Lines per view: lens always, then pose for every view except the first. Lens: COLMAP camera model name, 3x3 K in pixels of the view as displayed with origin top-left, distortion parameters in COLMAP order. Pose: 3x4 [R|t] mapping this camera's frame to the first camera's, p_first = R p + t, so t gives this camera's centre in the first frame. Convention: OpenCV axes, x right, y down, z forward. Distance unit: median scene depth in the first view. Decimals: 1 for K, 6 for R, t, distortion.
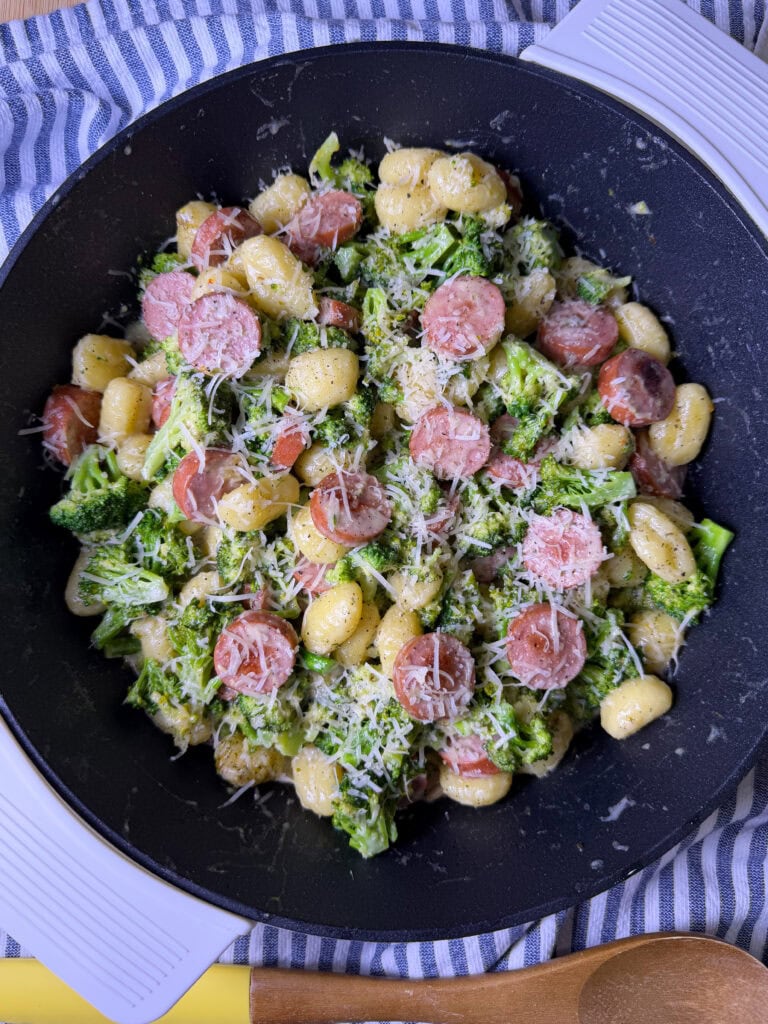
lens RADIAL K [[799.9, 0, 369.5], [0, 799.9, 511.2], [0, 0, 1]] dist [0.206776, -0.511458]
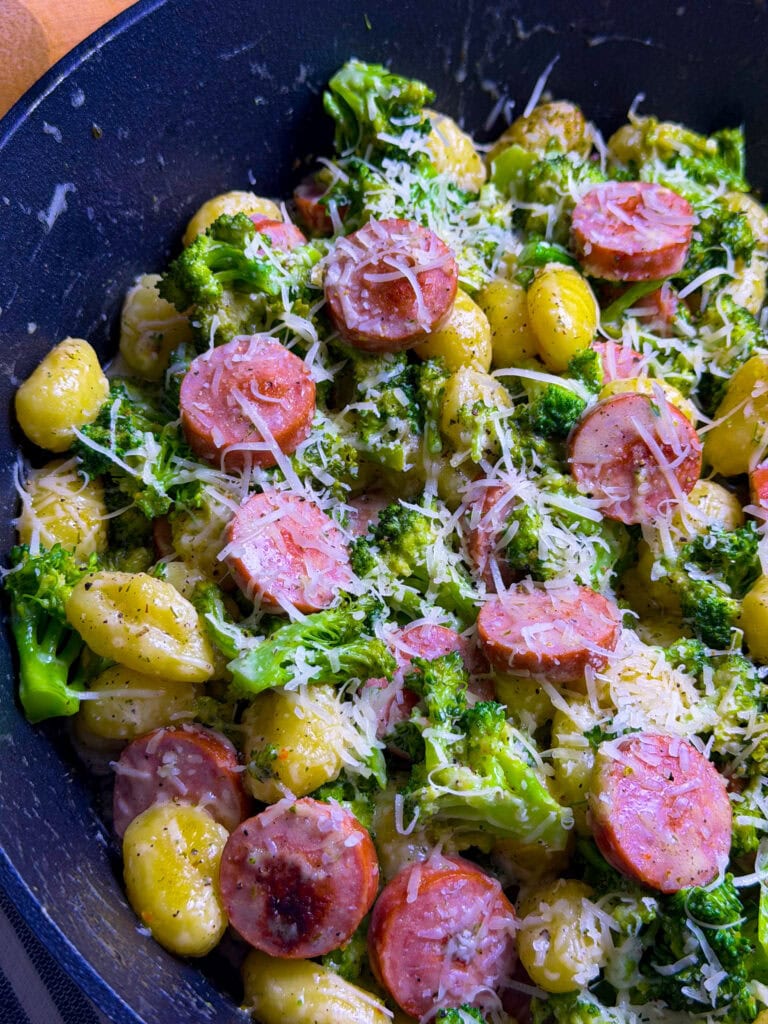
lens RADIAL K [[1412.8, 0, 384.0], [0, 1412.8, 512.0], [0, 0, 1]] dist [0.143693, -0.059048]
pose [[-0.864465, 0.384849, -0.323407, 0.502561], [-0.489917, -0.789115, 0.370511, -0.341194], [-0.112615, 0.478736, 0.870706, 0.102747]]
